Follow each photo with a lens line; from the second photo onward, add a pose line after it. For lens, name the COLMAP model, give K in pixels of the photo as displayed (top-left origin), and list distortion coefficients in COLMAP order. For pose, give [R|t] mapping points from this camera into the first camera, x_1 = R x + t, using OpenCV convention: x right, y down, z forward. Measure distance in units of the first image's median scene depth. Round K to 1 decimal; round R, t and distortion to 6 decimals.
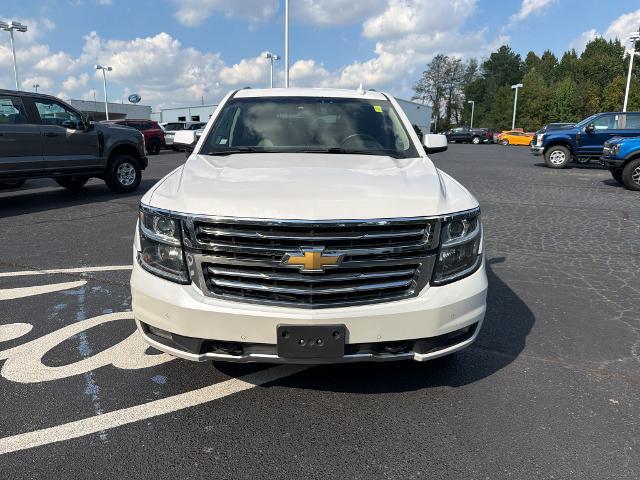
lens RADIAL K [[451.4, 0, 315.5], [0, 451.4, 242.8], [0, 0, 1]] dist [0.033108, -0.053226]
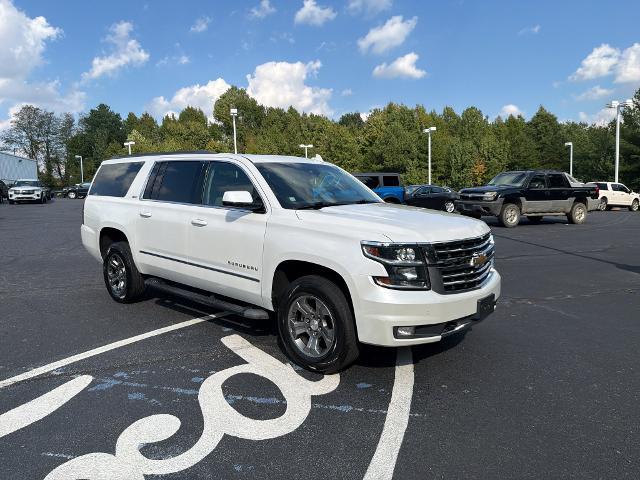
lens RADIAL K [[451.4, 0, 315.5], [0, 451.4, 242.8], [0, 0, 1]] dist [0.033108, -0.053226]
pose [[0.676067, -0.110422, 0.728519, -0.042955], [0.193059, 0.980713, -0.030511, -0.002434], [-0.711099, 0.161274, 0.684346, 0.005680]]
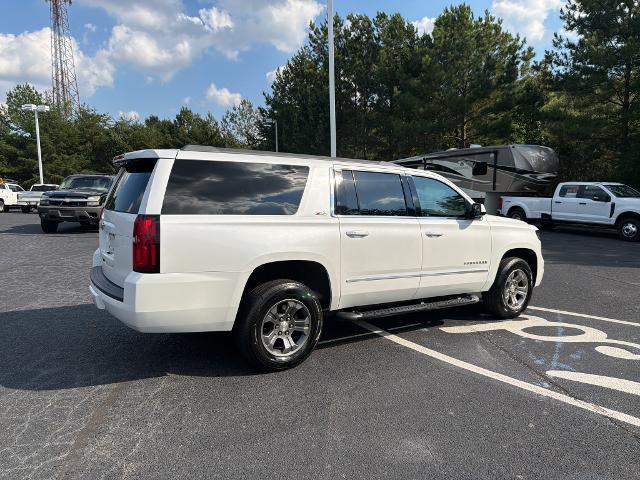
lens RADIAL K [[455.8, 0, 326.2], [0, 455.8, 240.3], [0, 0, 1]] dist [0.050444, -0.064444]
pose [[-0.550702, -0.114753, 0.826776, -0.053521], [0.177523, 0.951743, 0.250343, -0.025708], [-0.815606, 0.284636, -0.503755, 0.094221]]
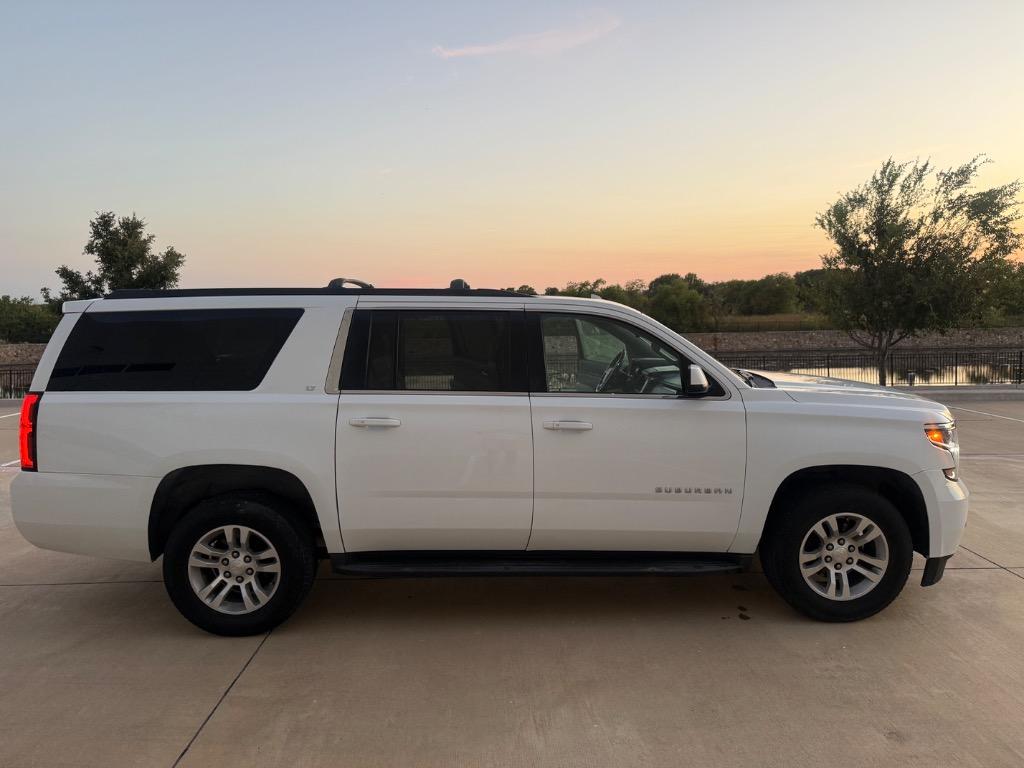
lens RADIAL K [[734.7, 0, 507.3], [0, 734.7, 386.6], [0, 0, 1]] dist [0.035125, -0.069934]
pose [[0.000878, -0.123999, 0.992282, -0.059549], [0.260239, 0.958121, 0.119499, -0.018503], [-0.965544, 0.258125, 0.033111, 0.054408]]
